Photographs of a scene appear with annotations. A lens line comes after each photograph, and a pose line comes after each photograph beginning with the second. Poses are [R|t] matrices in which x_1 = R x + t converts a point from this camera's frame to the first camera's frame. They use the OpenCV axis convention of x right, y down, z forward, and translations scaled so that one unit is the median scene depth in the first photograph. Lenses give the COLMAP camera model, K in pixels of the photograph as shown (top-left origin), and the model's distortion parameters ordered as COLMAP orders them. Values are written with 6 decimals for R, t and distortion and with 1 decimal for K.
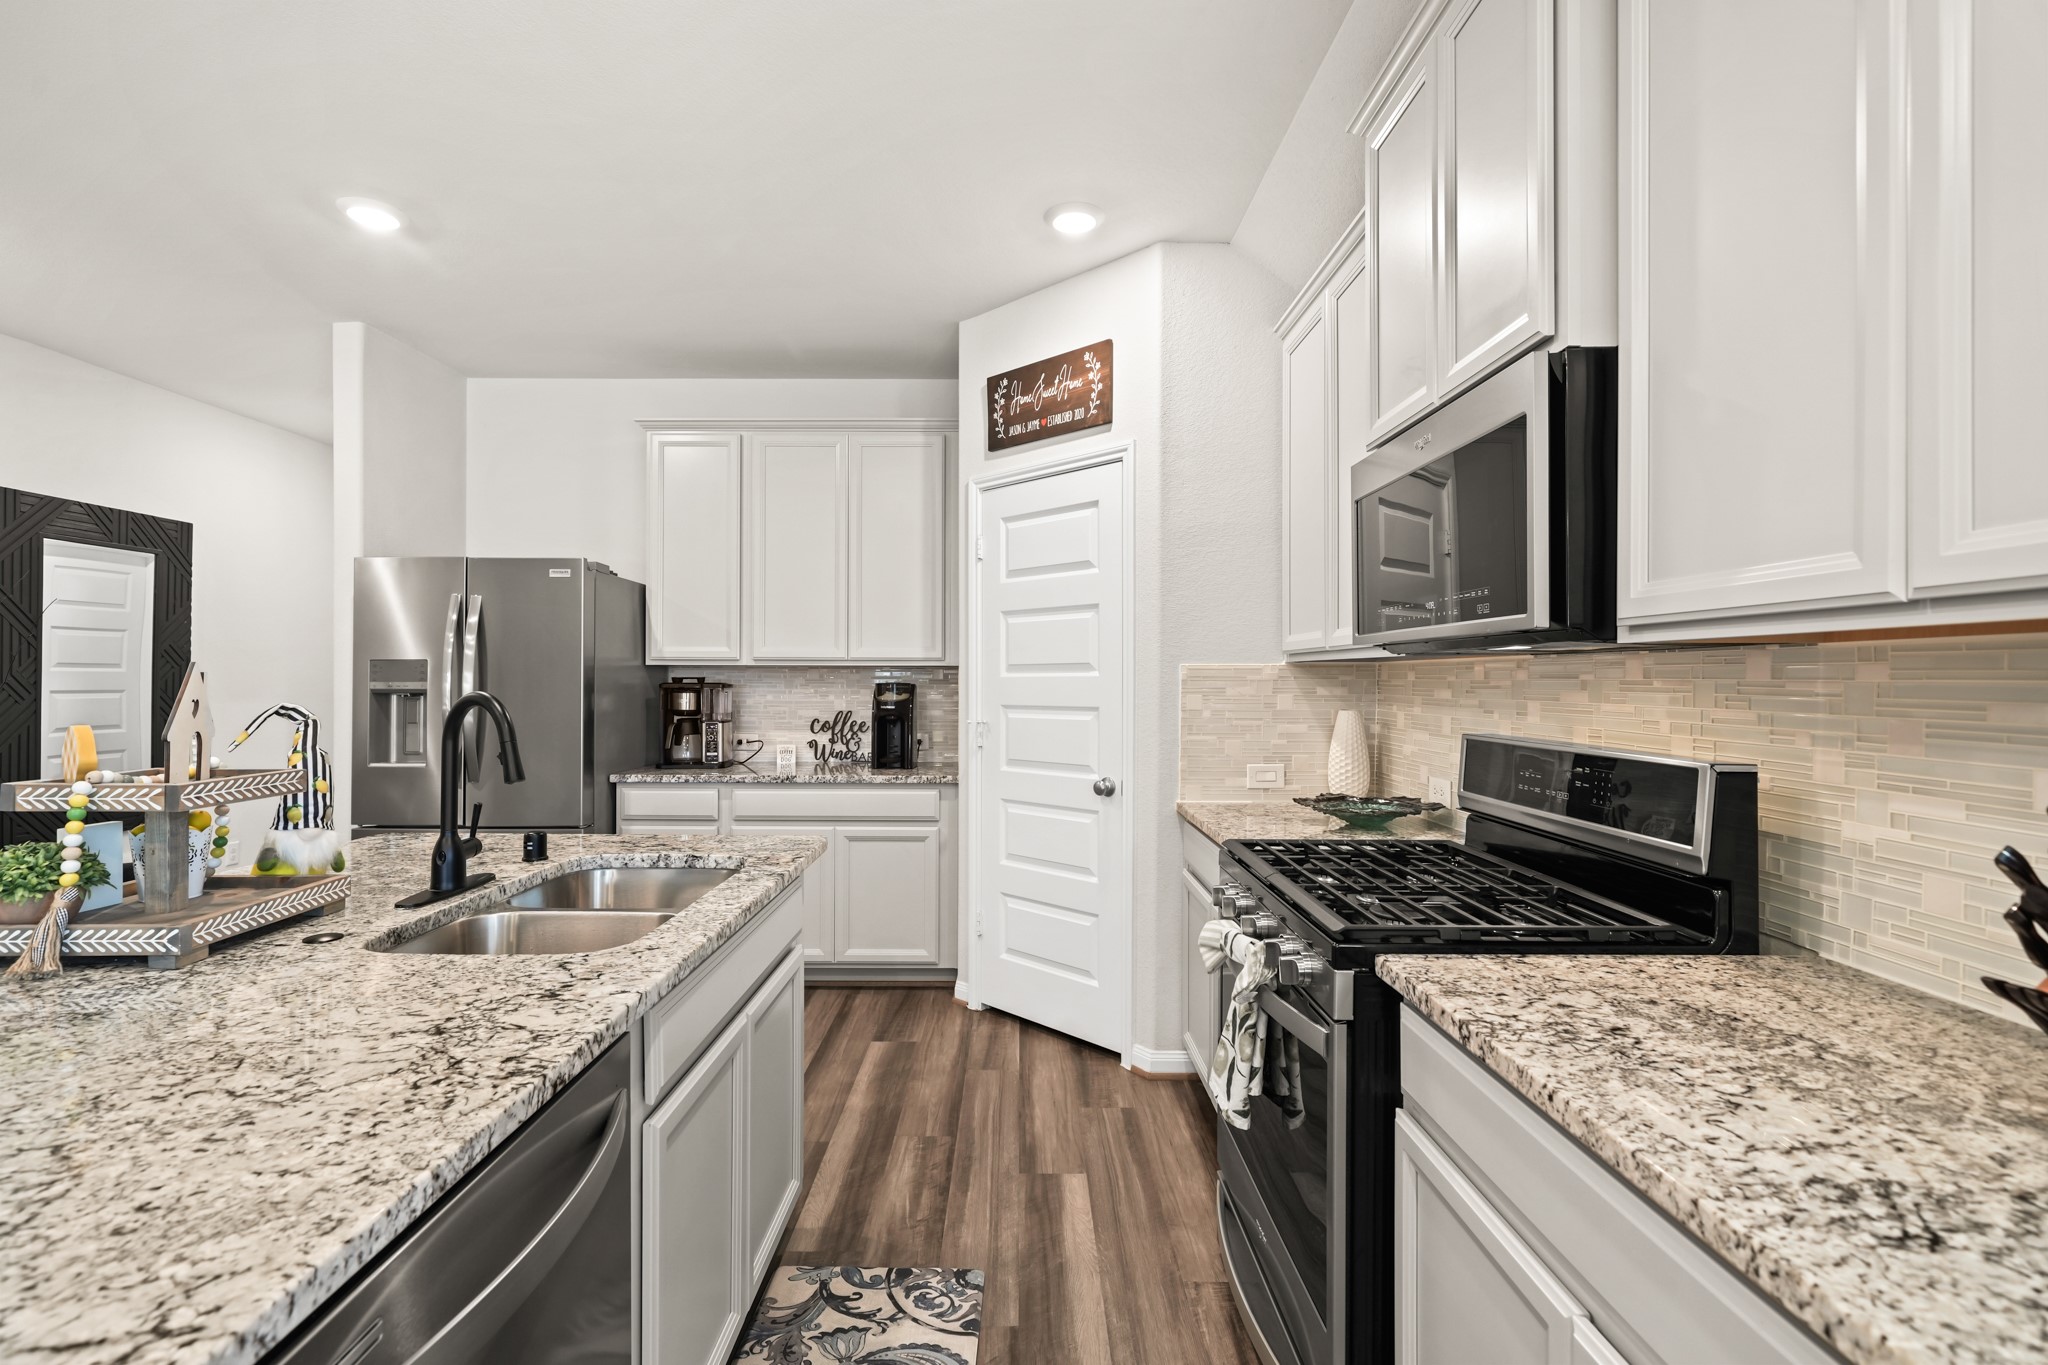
lens RADIAL K [[937.9, 0, 1014.3], [0, 937.9, 677.4], [0, 0, 1]] dist [-0.009036, -0.000162]
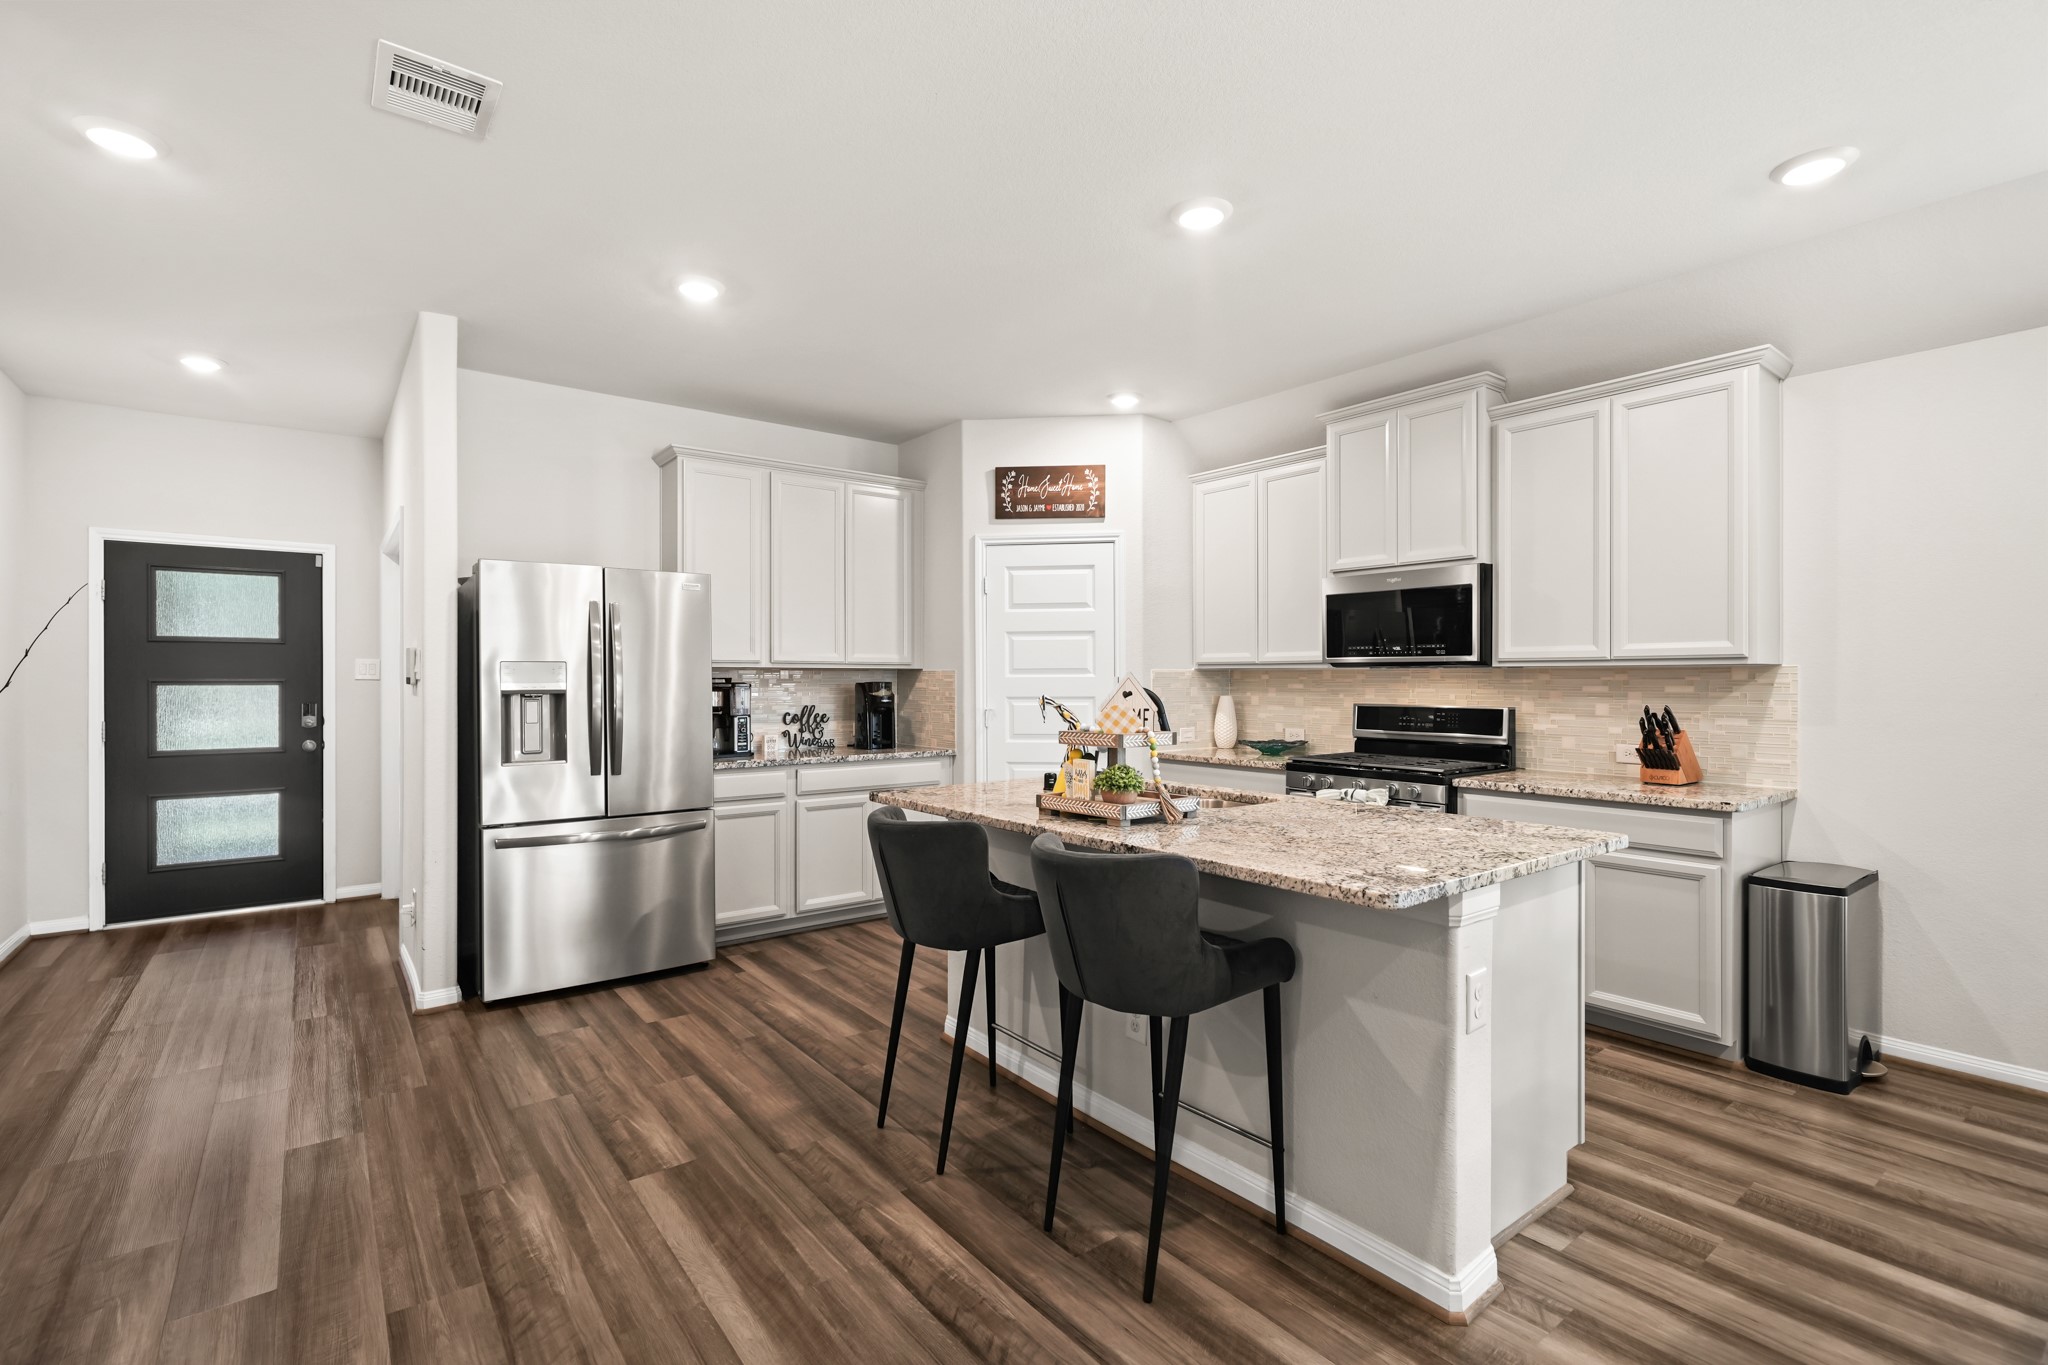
lens RADIAL K [[937.9, 0, 1024.7], [0, 937.9, 672.9], [0, 0, 1]] dist [-0.009036, -0.000162]
pose [[0.785786, 0.000736, 0.618498, -0.910247], [0.000617, 0.999998, -0.001975, -0.004600], [-0.618498, 0.001934, 0.785784, -0.152391]]
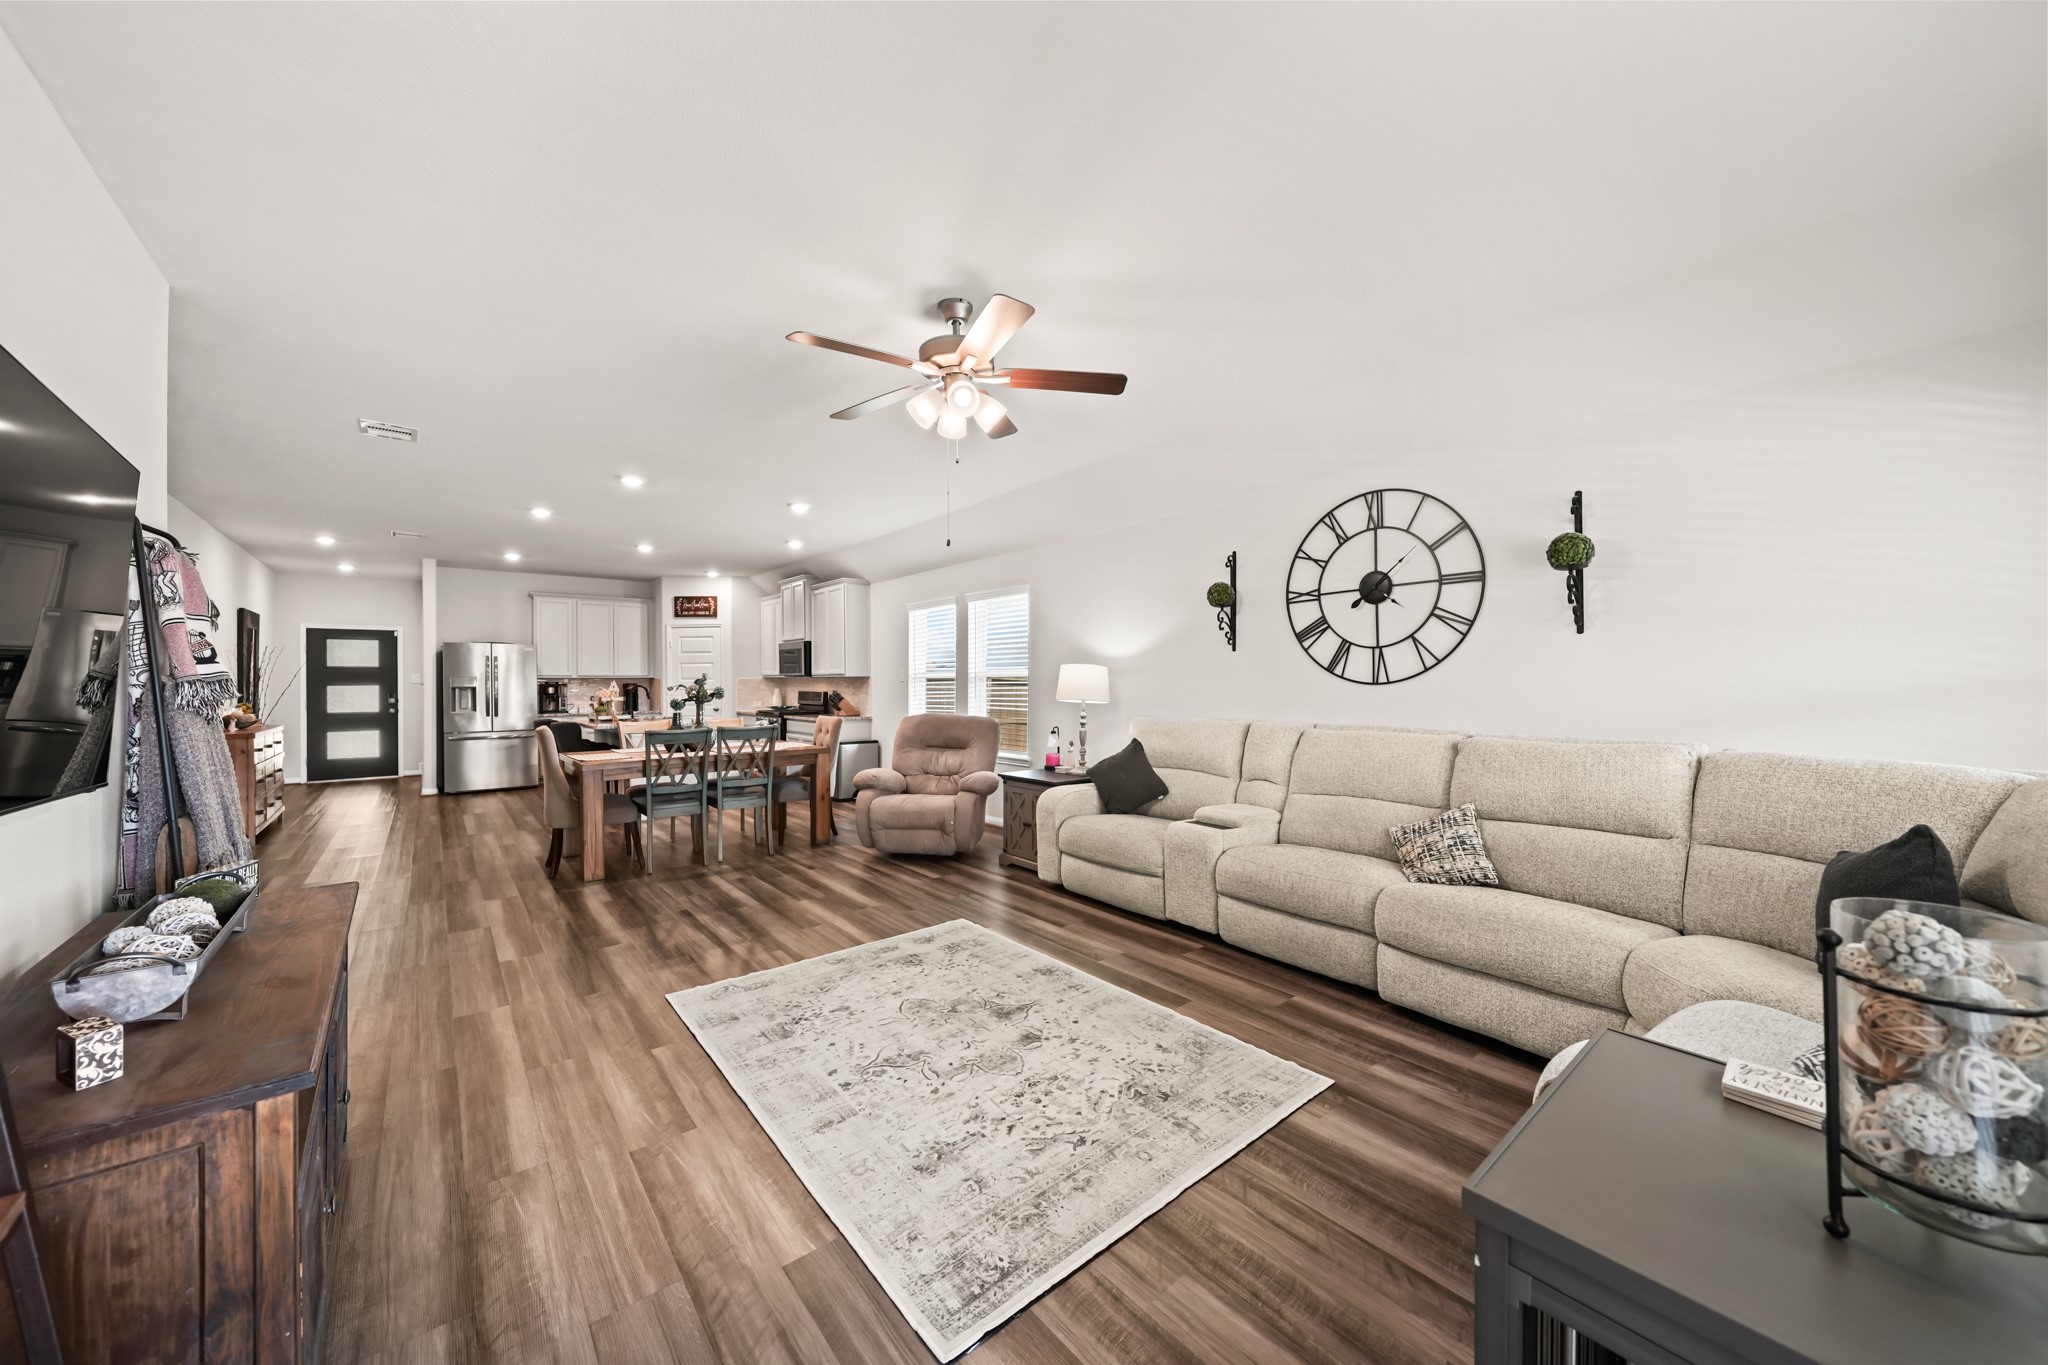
lens RADIAL K [[768.0, 0, 1043.1], [0, 768.0, 680.9], [0, 0, 1]] dist [-0.000243, -0.000189]
pose [[0.774075, -0.004290, 0.633080, -0.814318], [0.003169, 0.999991, 0.002901, -0.006888], [-0.633086, -0.000240, 0.774081, -2.192256]]
